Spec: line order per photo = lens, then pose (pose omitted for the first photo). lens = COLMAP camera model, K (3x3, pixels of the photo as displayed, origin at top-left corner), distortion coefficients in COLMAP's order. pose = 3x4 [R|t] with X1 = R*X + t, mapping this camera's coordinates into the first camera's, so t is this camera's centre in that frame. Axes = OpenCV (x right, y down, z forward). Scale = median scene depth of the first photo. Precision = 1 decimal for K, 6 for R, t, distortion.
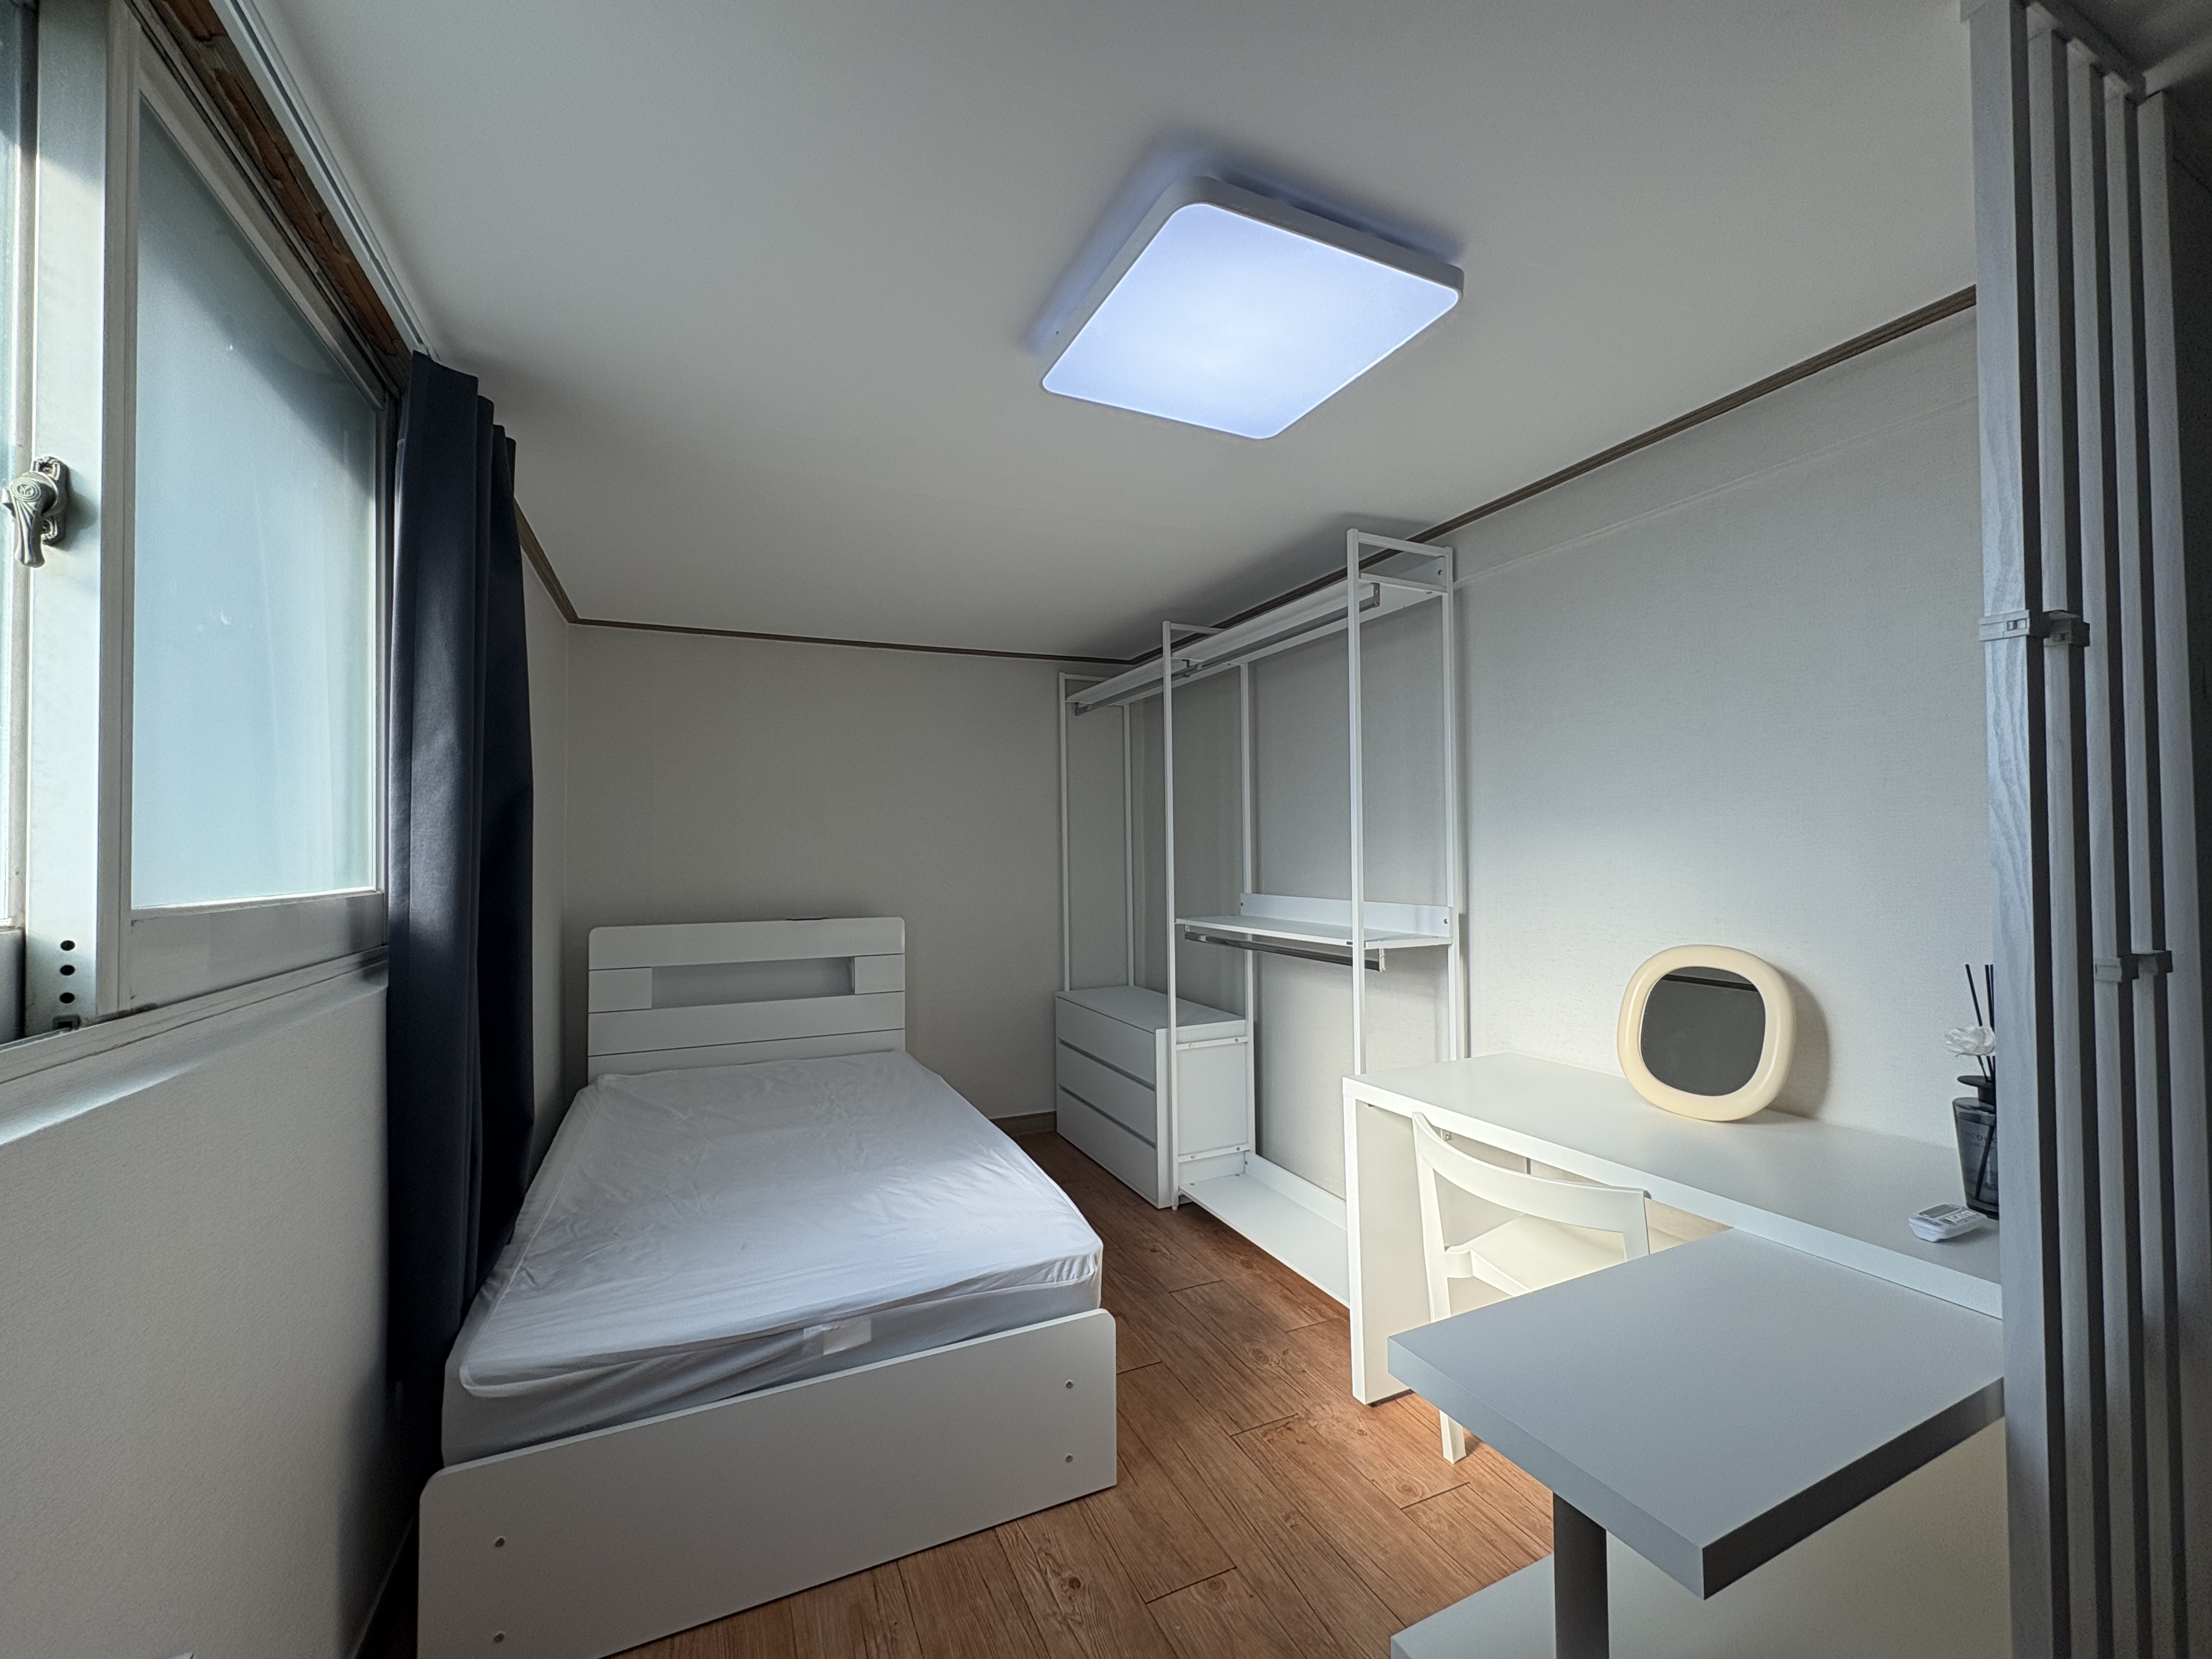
lens RADIAL K [[878.6, 0, 1104.0], [0, 878.6, 831.8], [0, 0, 1]] dist [0.002230, -0.000237]
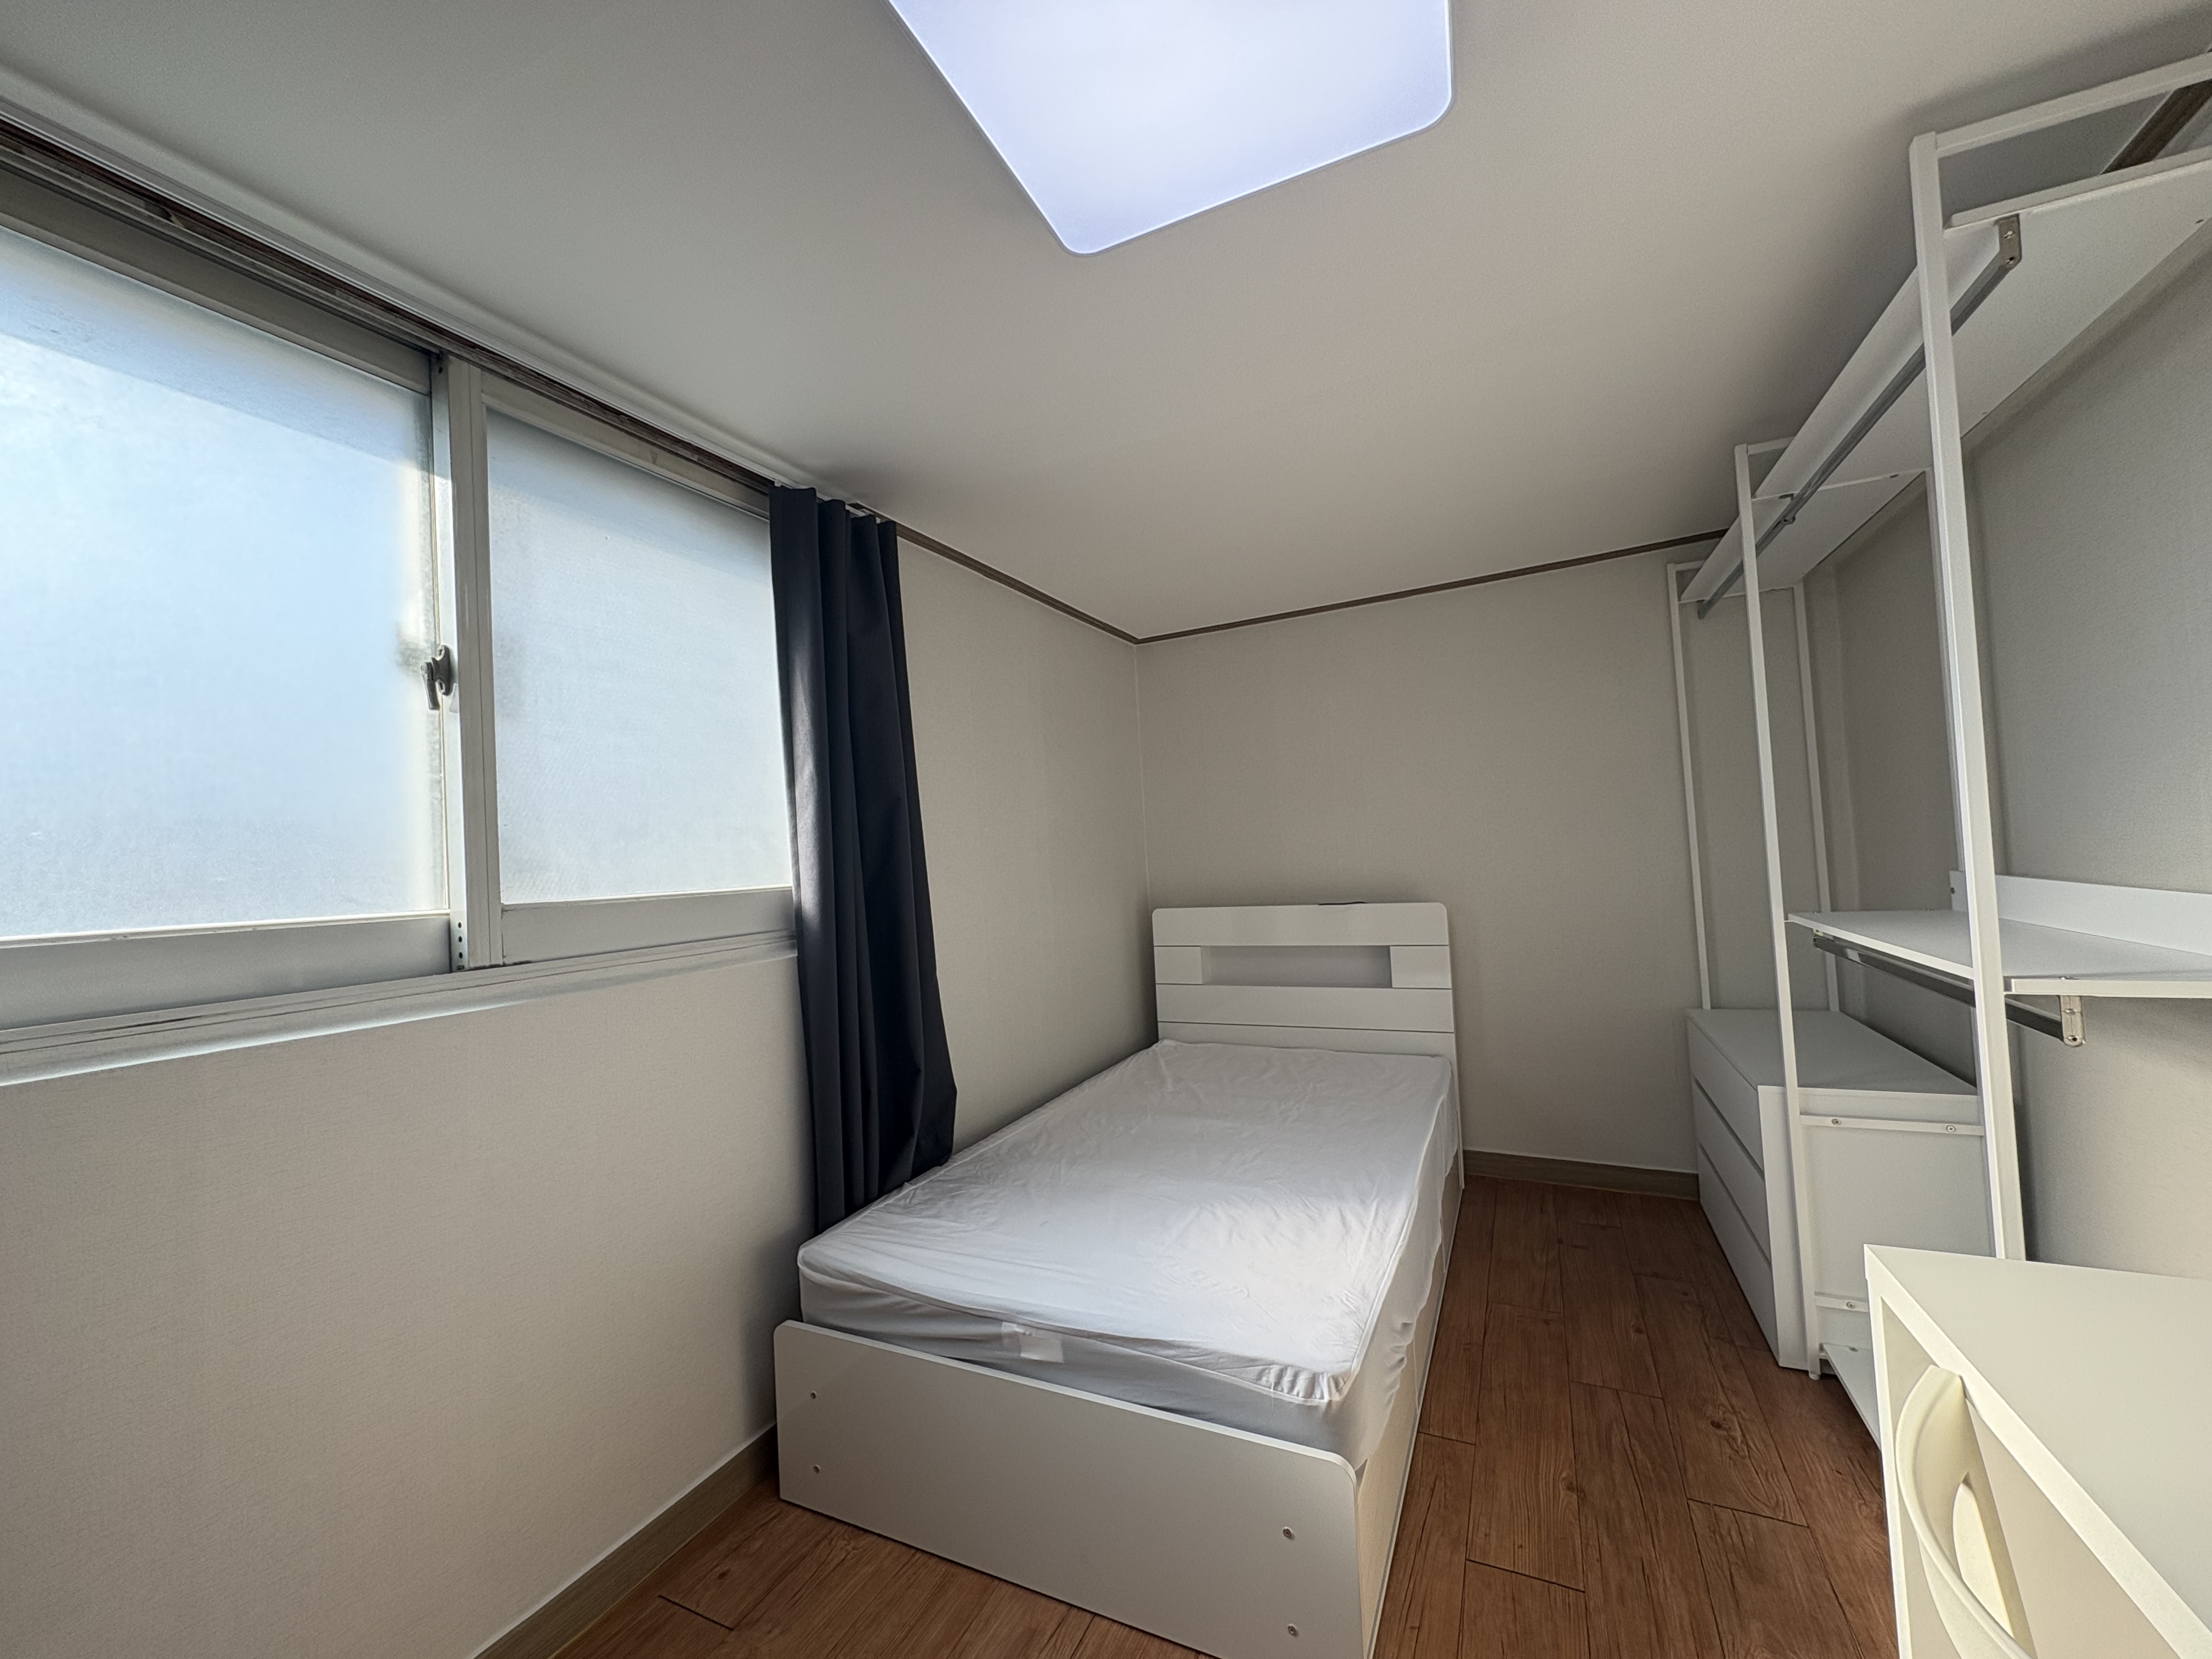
lens RADIAL K [[878.6, 0, 1104.0], [0, 878.6, 831.8], [0, 0, 1]] dist [0.002230, -0.000237]
pose [[0.639272, -0.046189, -0.767592, 0.401785], [0.067266, 0.997727, -0.004016, 0.016108], [0.766033, -0.049066, 0.640926, 0.362864]]
